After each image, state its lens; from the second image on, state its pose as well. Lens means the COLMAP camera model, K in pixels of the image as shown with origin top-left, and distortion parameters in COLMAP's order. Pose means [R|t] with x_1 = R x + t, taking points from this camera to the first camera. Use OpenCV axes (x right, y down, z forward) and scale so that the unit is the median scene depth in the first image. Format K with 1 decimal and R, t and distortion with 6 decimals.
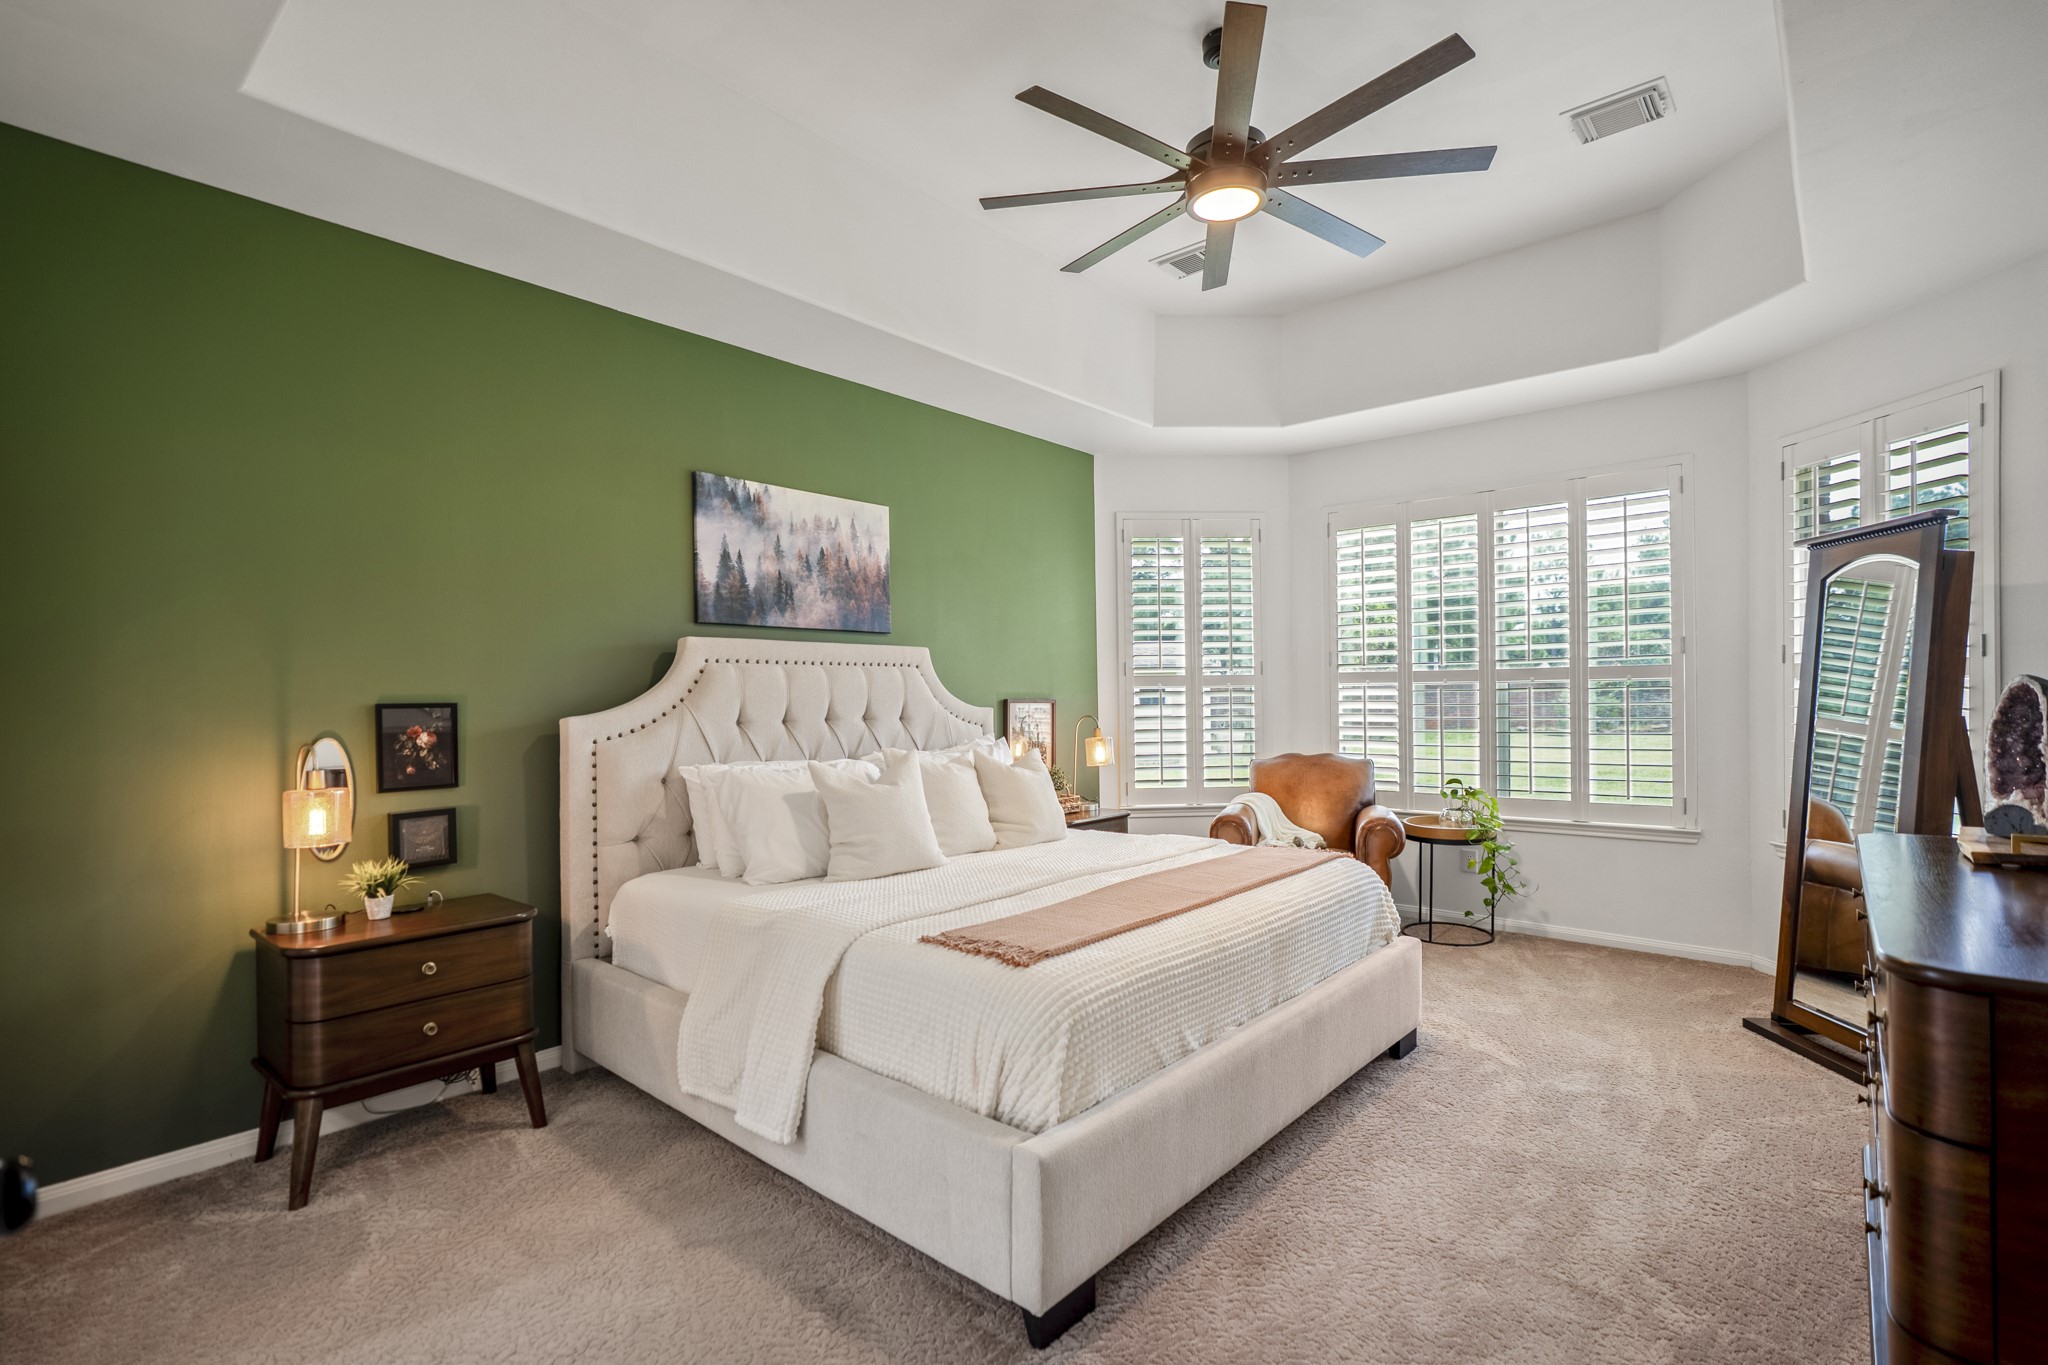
lens RADIAL K [[958.0, 0, 1018.2], [0, 958.0, 692.4], [0, 0, 1]] dist [-0.004217, 0.002177]
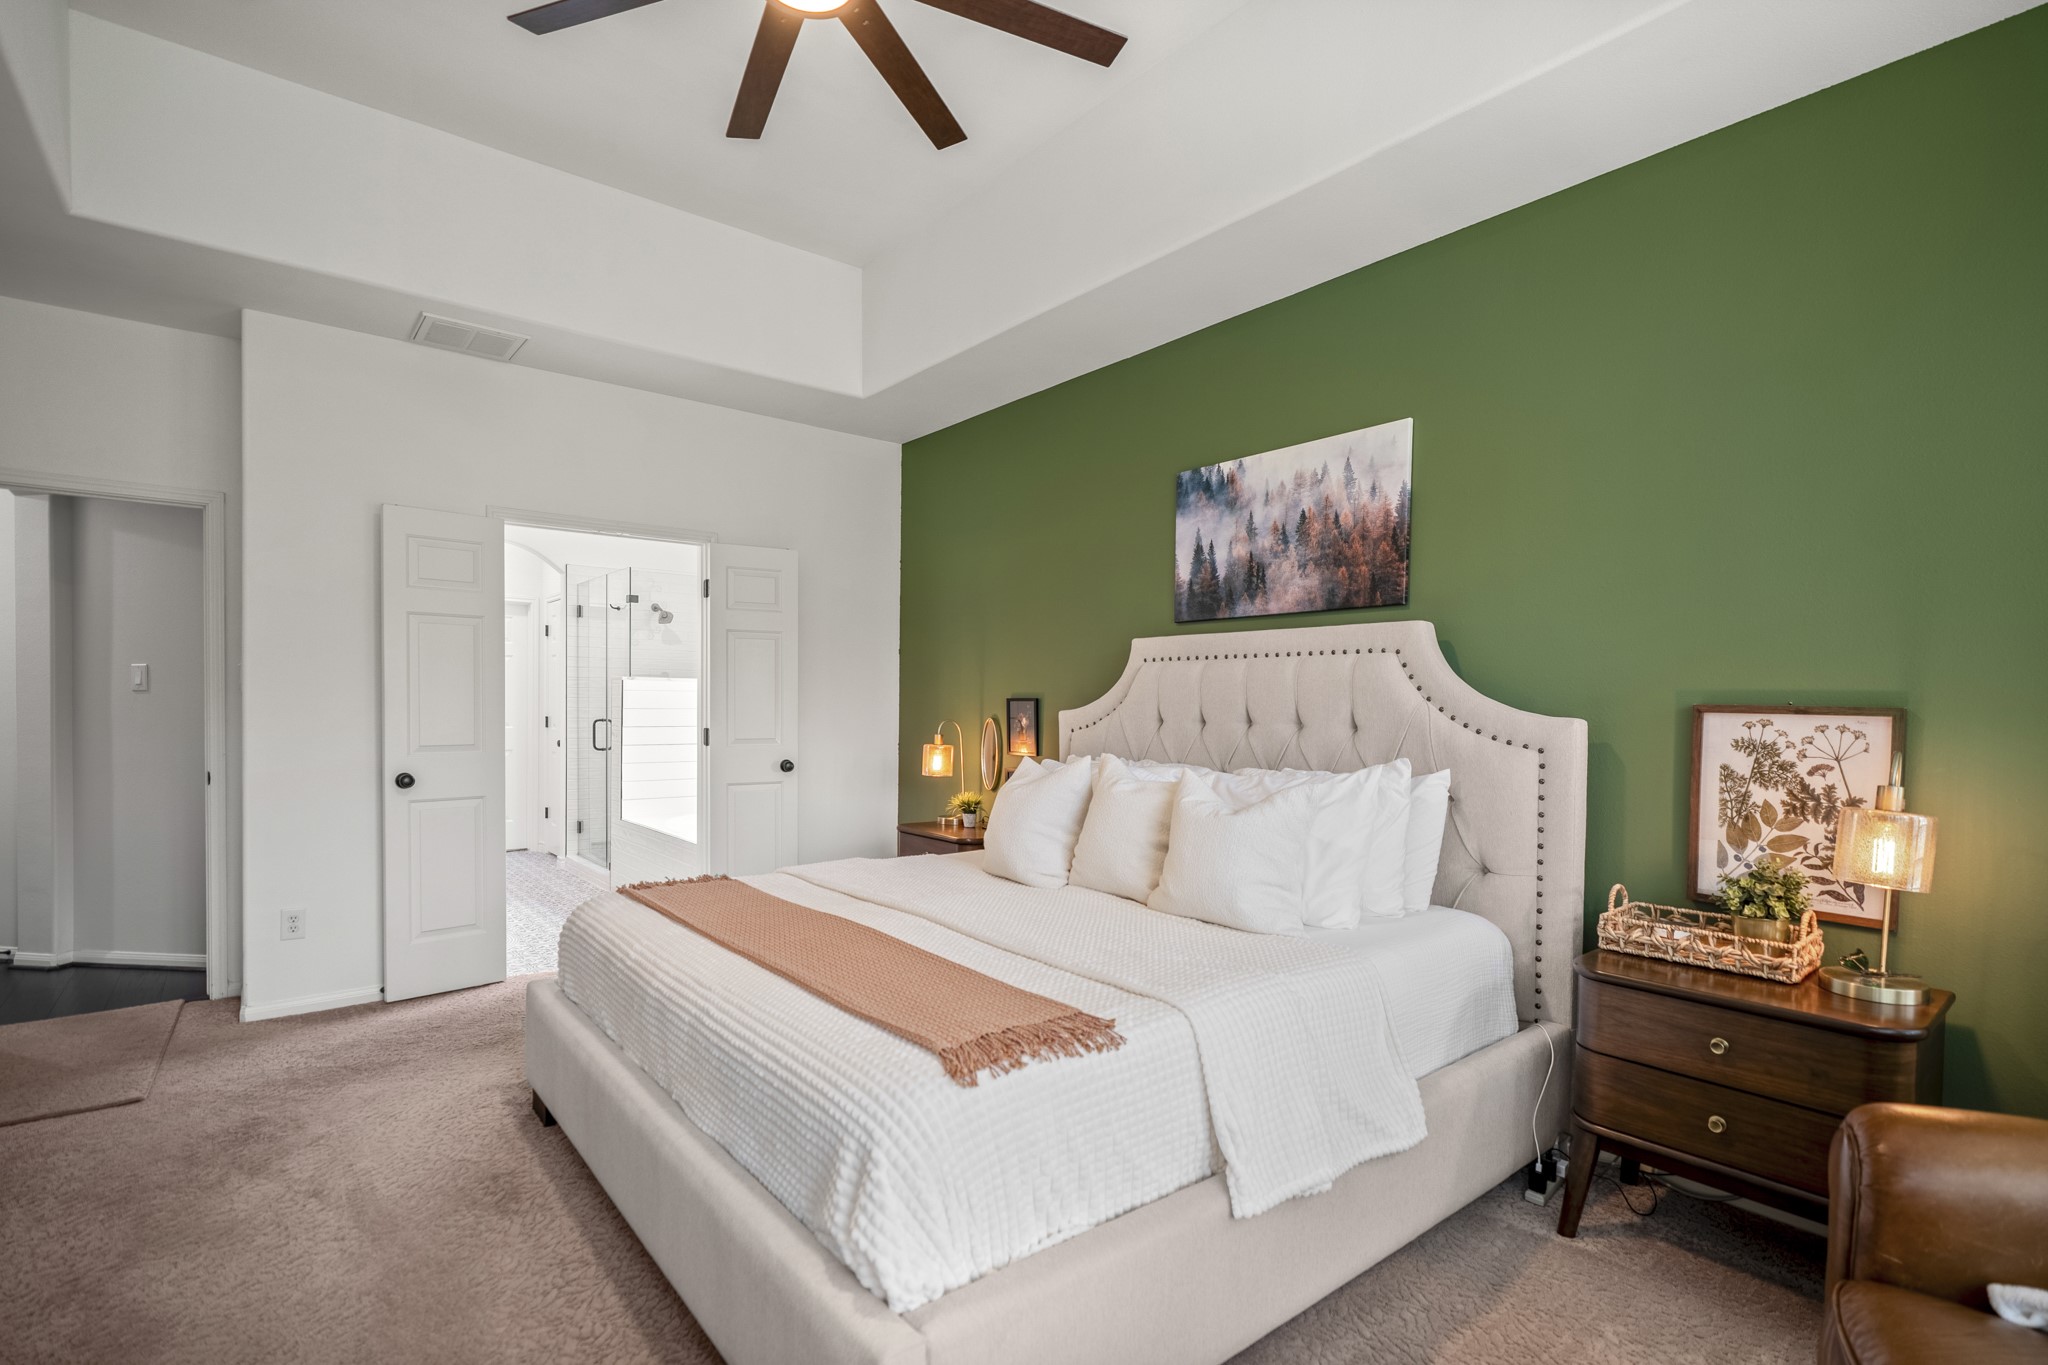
lens RADIAL K [[958.0, 0, 1017.7], [0, 958.0, 720.1], [0, 0, 1]] dist [-0.004217, 0.002177]
pose [[-0.172435, 0.020721, -0.984803, 0.640393], [-0.009026, 0.999704, 0.022615, 0.008676], [0.984980, 0.012788, -0.172197, 0.923826]]
